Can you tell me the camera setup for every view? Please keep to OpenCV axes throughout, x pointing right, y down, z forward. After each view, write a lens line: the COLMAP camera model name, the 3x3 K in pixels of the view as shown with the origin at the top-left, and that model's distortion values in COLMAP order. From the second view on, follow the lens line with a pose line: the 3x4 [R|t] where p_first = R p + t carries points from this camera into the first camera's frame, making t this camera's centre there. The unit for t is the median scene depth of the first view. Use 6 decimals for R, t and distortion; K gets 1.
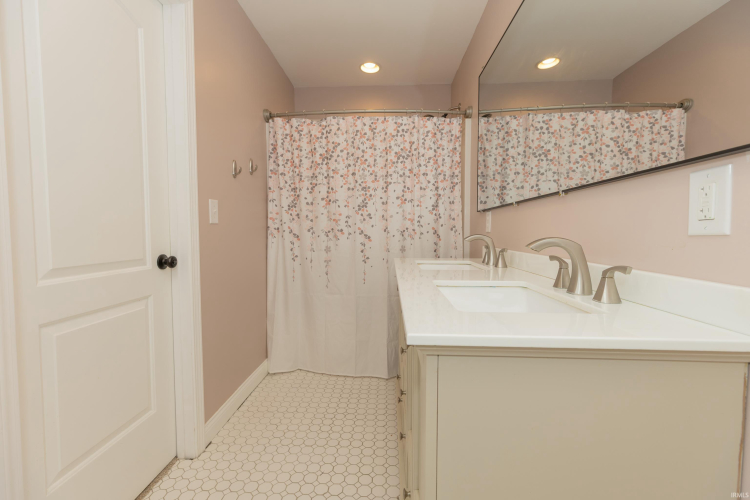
lens RADIAL K [[335.6, 0, 371.1], [0, 335.6, 246.4], [0, 0, 1]] dist [-0.000041, 0.000512]
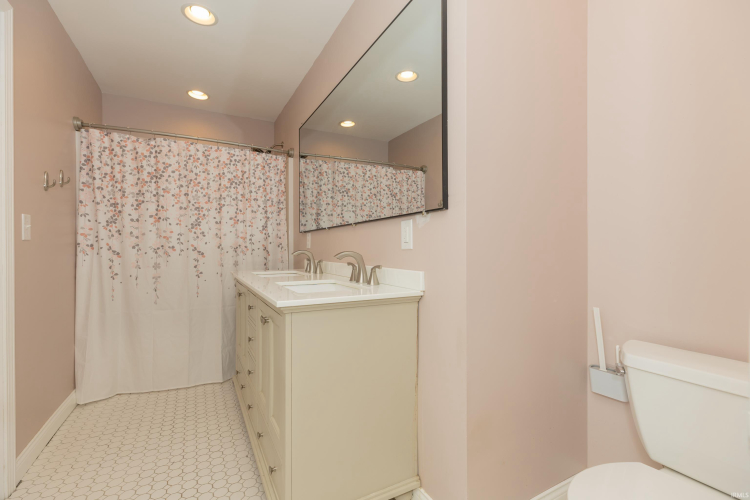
lens RADIAL K [[335.6, 0, 371.8], [0, 335.6, 249.9], [0, 0, 1]] dist [-0.000041, 0.000512]
pose [[0.858927, -0.005012, 0.512073, -0.093534], [0.024599, 0.999202, -0.031482, 0.009148], [-0.511506, 0.039637, 0.858365, -0.214016]]
